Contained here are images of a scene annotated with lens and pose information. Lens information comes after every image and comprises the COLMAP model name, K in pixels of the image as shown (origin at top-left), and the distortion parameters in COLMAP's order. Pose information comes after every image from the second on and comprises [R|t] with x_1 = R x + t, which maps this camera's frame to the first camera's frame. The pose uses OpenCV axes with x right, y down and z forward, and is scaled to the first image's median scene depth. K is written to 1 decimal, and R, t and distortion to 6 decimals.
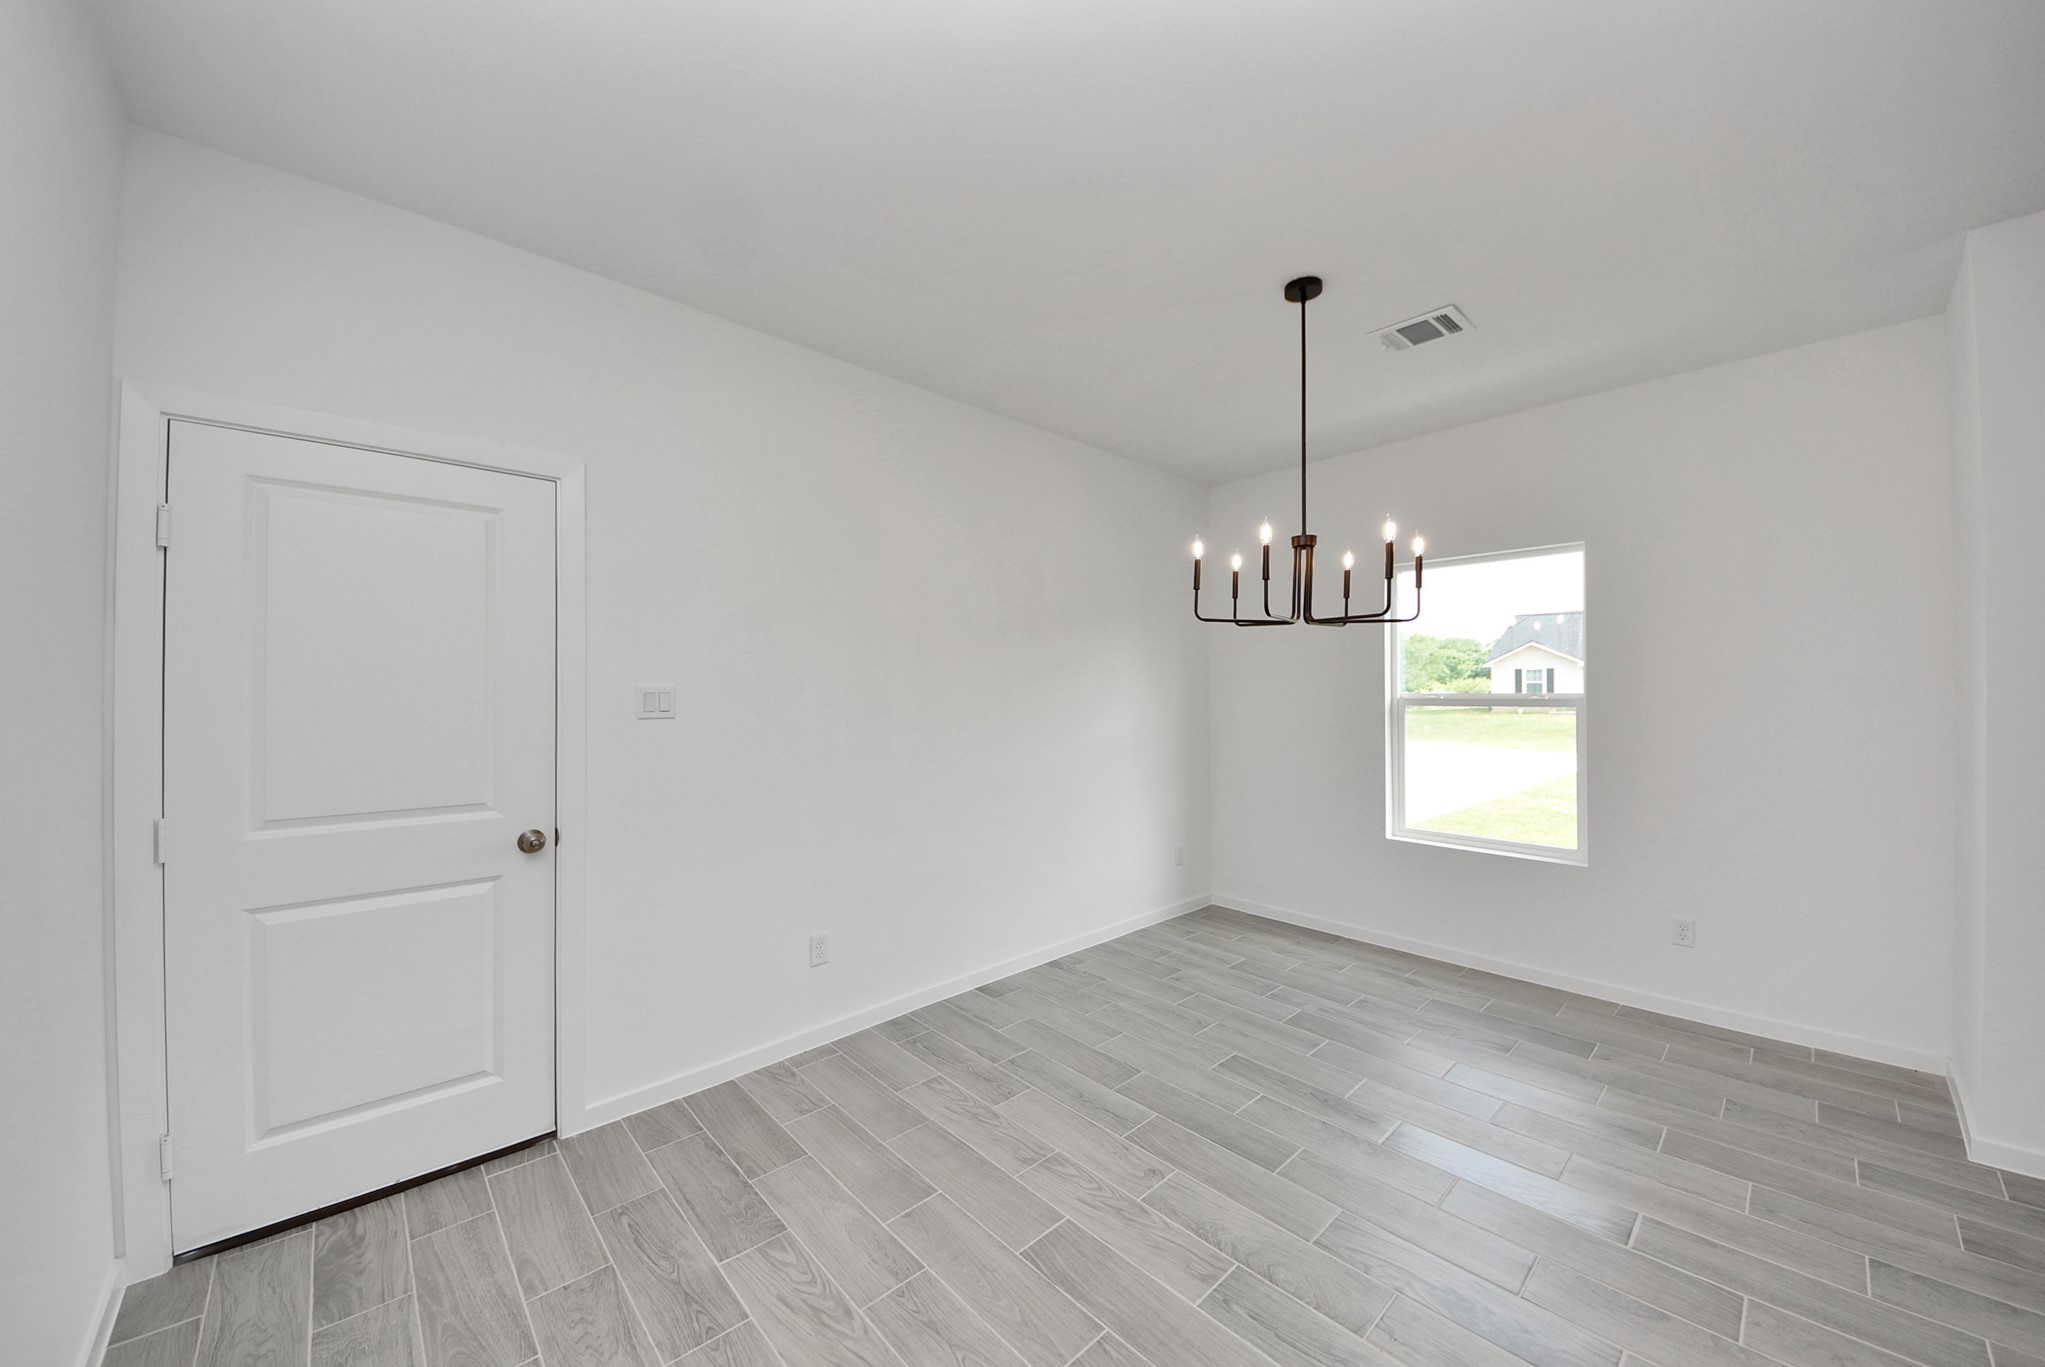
lens RADIAL K [[746.9, 0, 1024.2], [0, 746.9, 689.8], [0, 0, 1]] dist [0.018954, -0.013581]
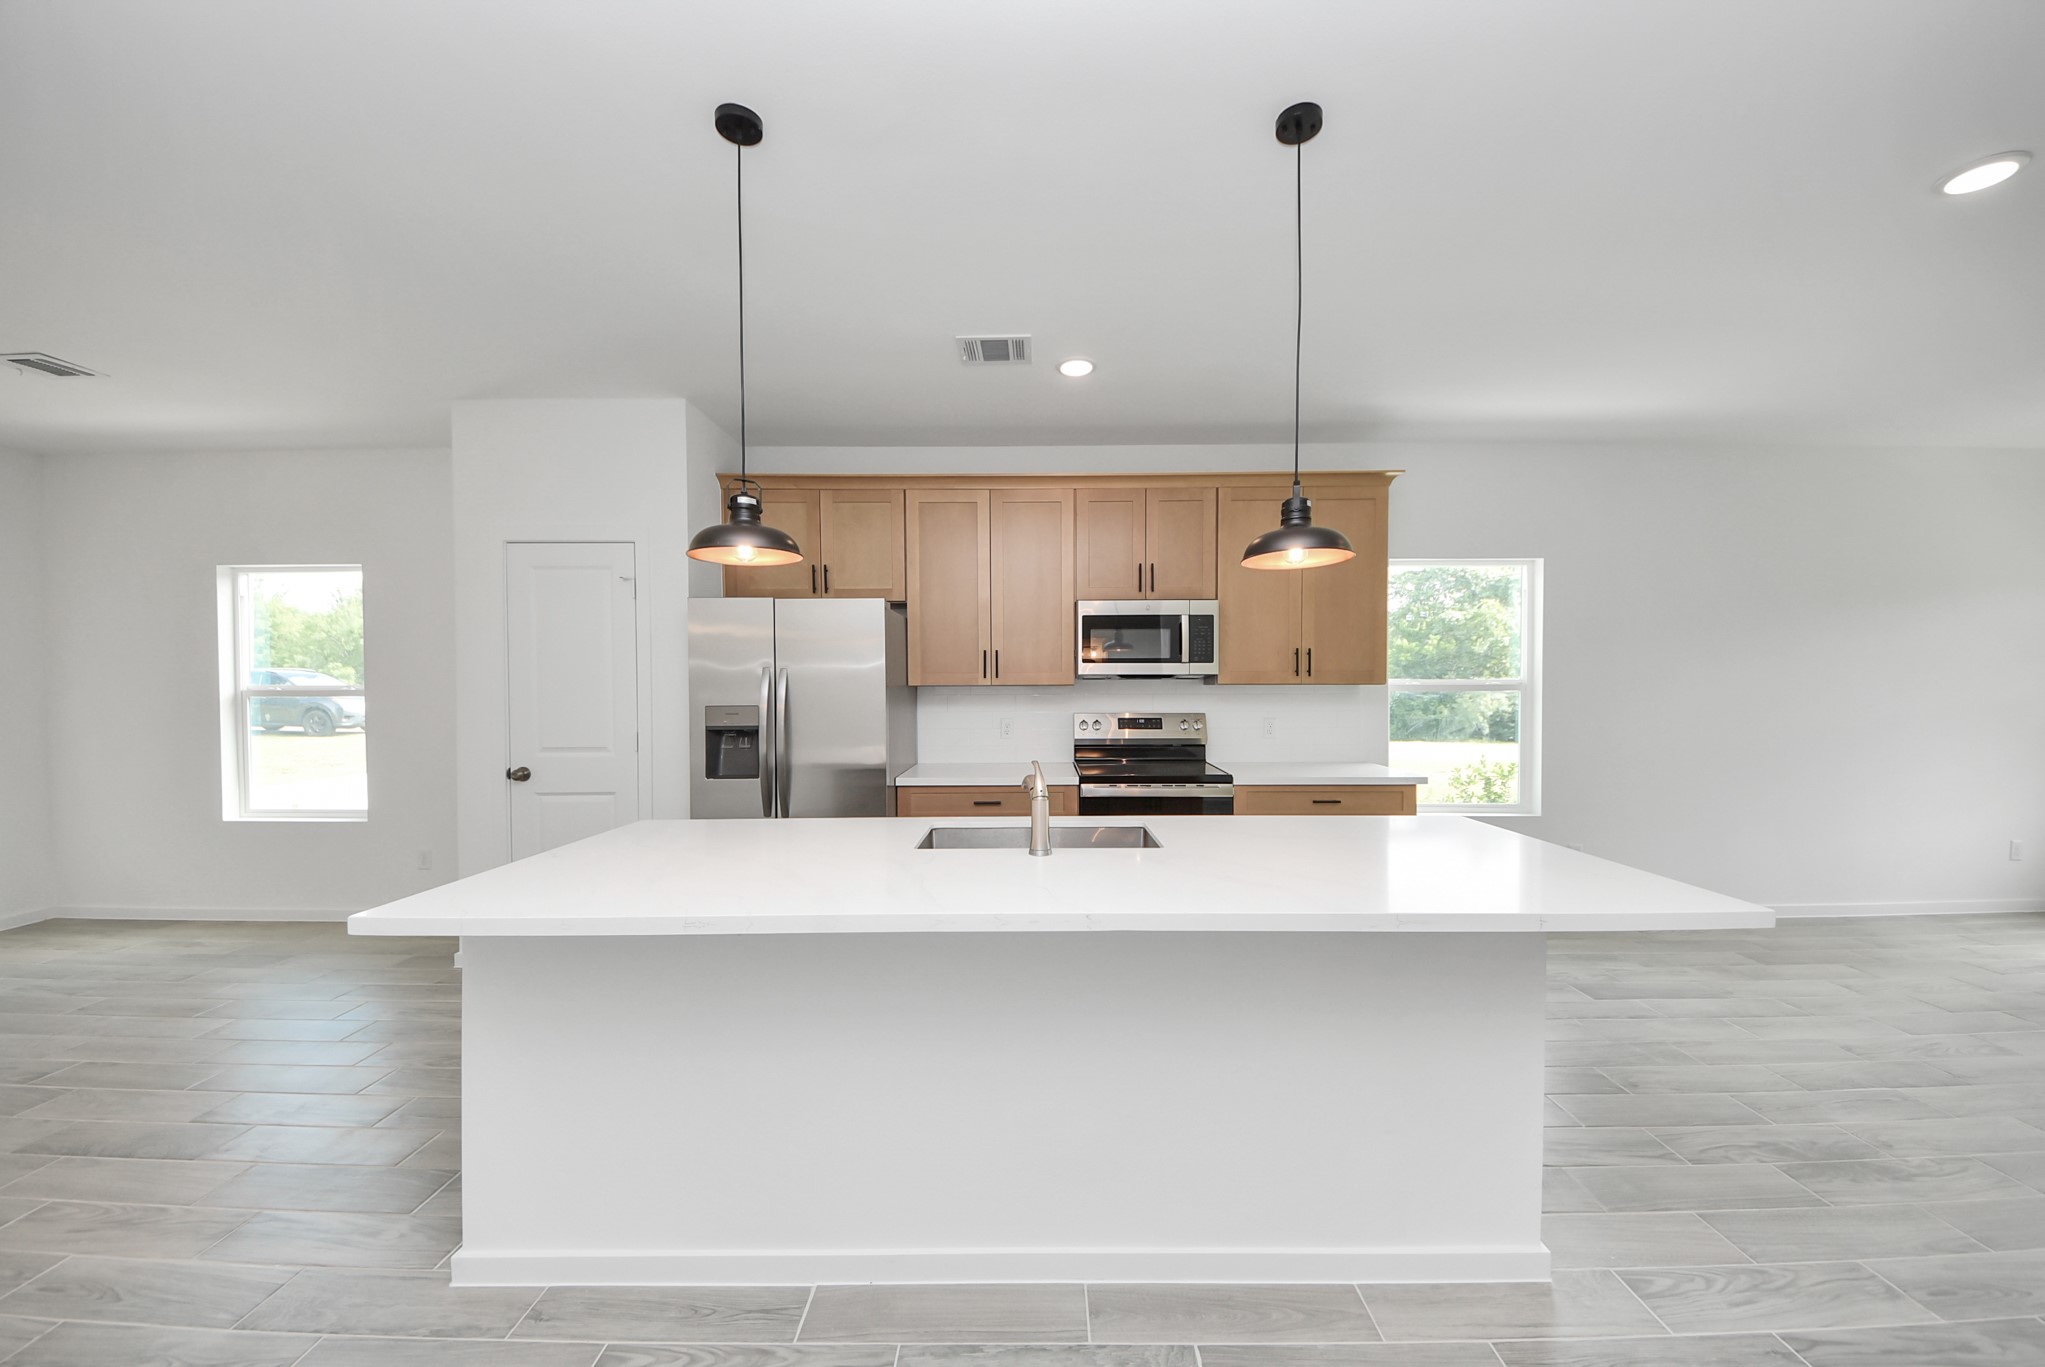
lens RADIAL K [[733.4, 0, 1034.6], [0, 733.4, 705.4], [0, 0, 1]] dist [0.013780, -0.012425]
pose [[0.680026, -0.026683, 0.732702, 0.807481], [0.007409, 0.999537, 0.029524, 0.013626], [-0.733151, -0.014649, 0.679908, -0.893438]]
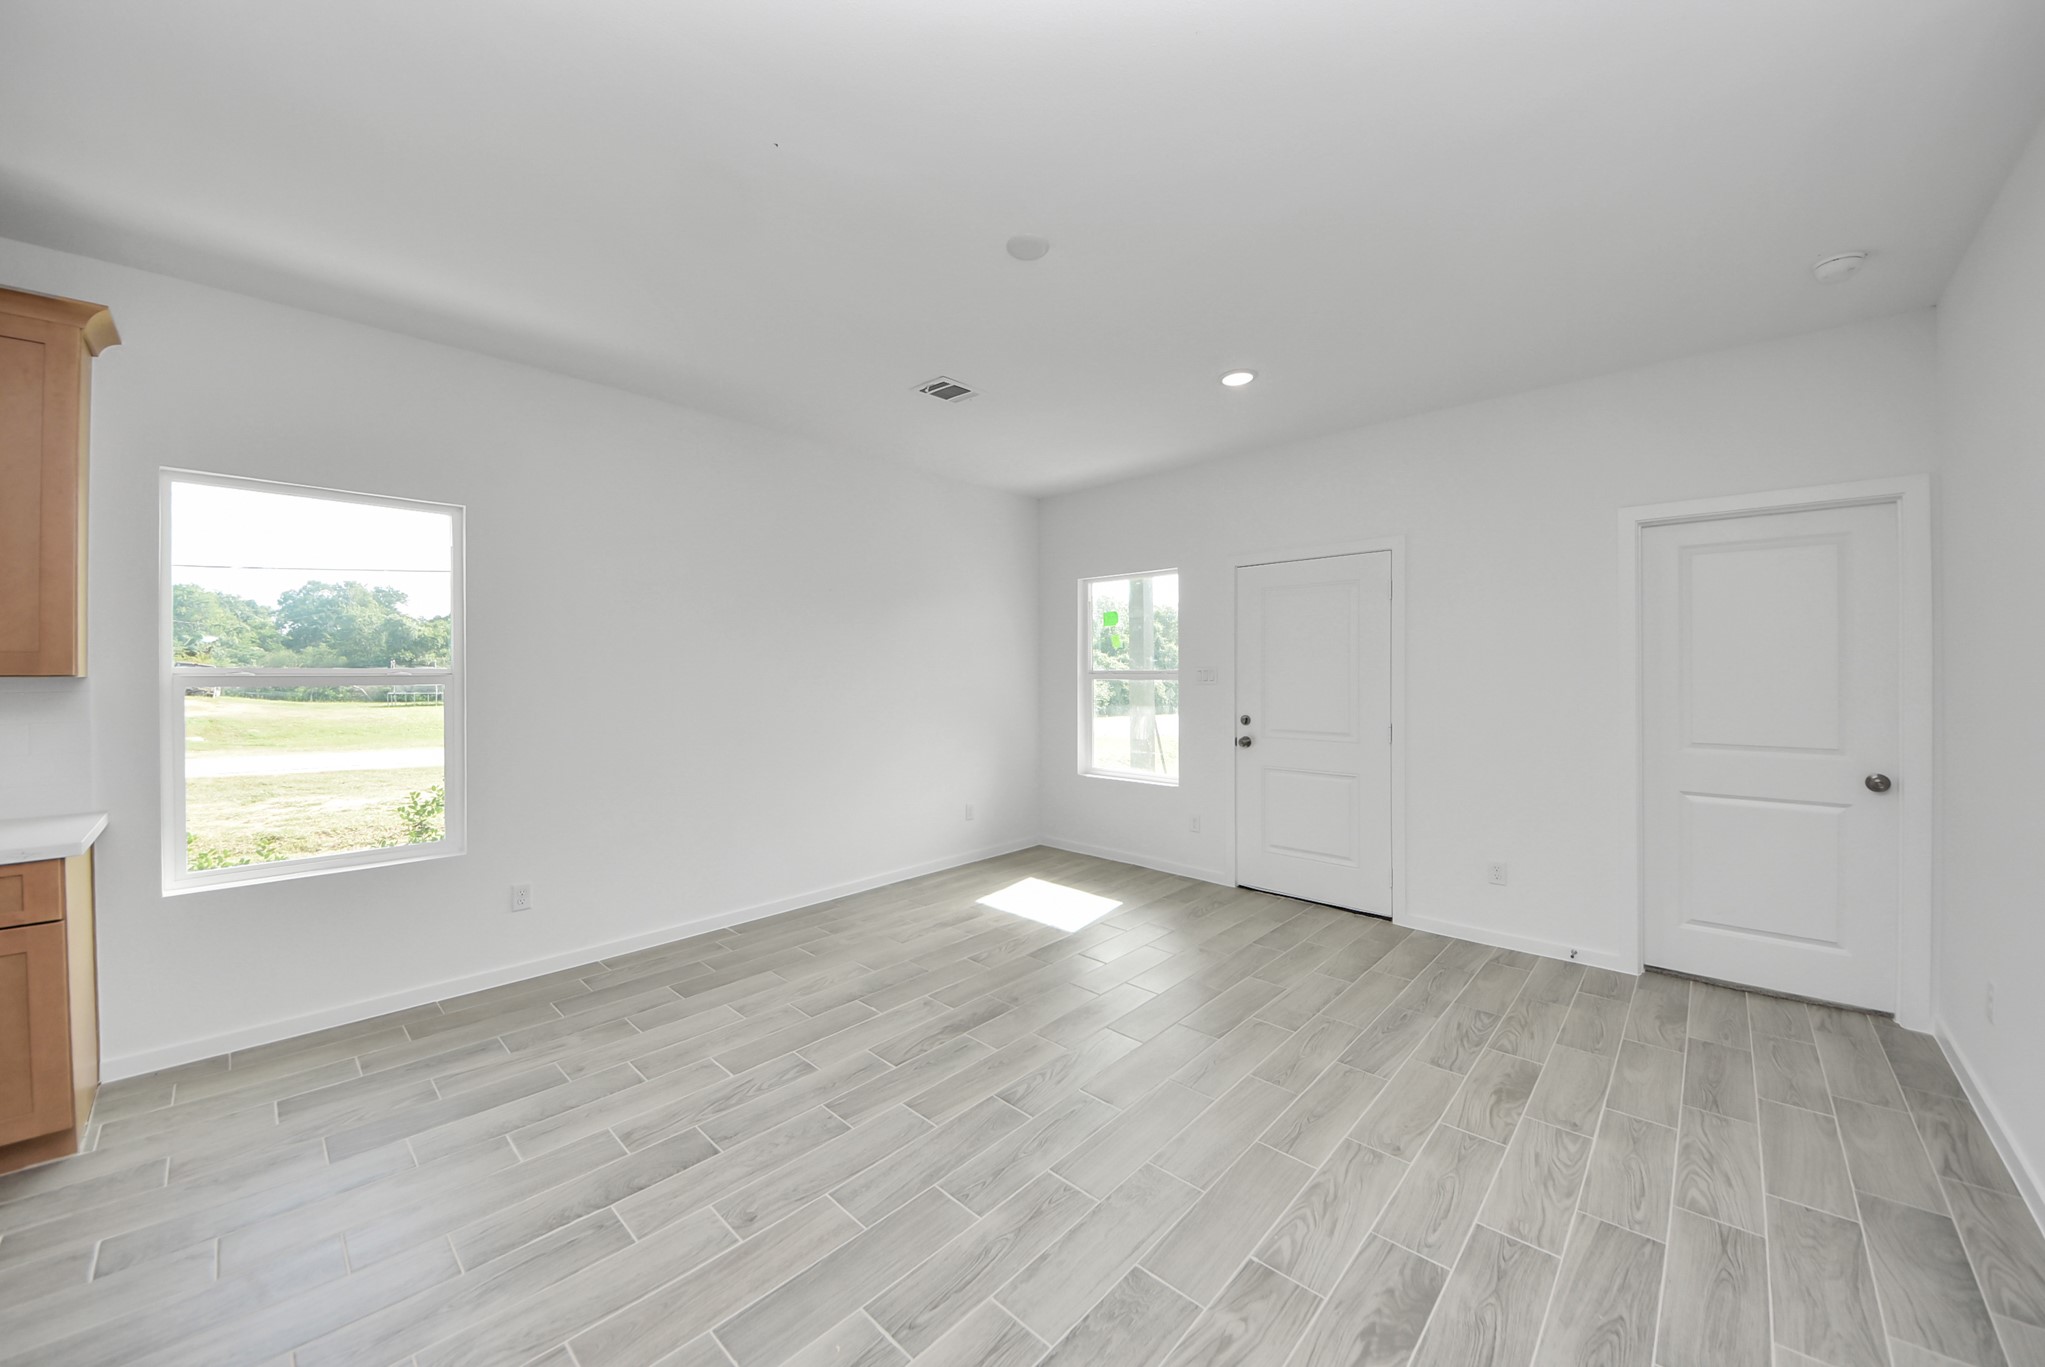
lens RADIAL K [[735.6, 0, 1043.1], [0, 735.6, 676.3], [0, 0, 1]] dist [0.036749, -0.022334]
pose [[-0.085227, -0.010404, 0.996307, 1.471565], [0.003202, 0.999937, 0.010716, 0.013631], [-0.996356, 0.004103, -0.085188, -1.450338]]
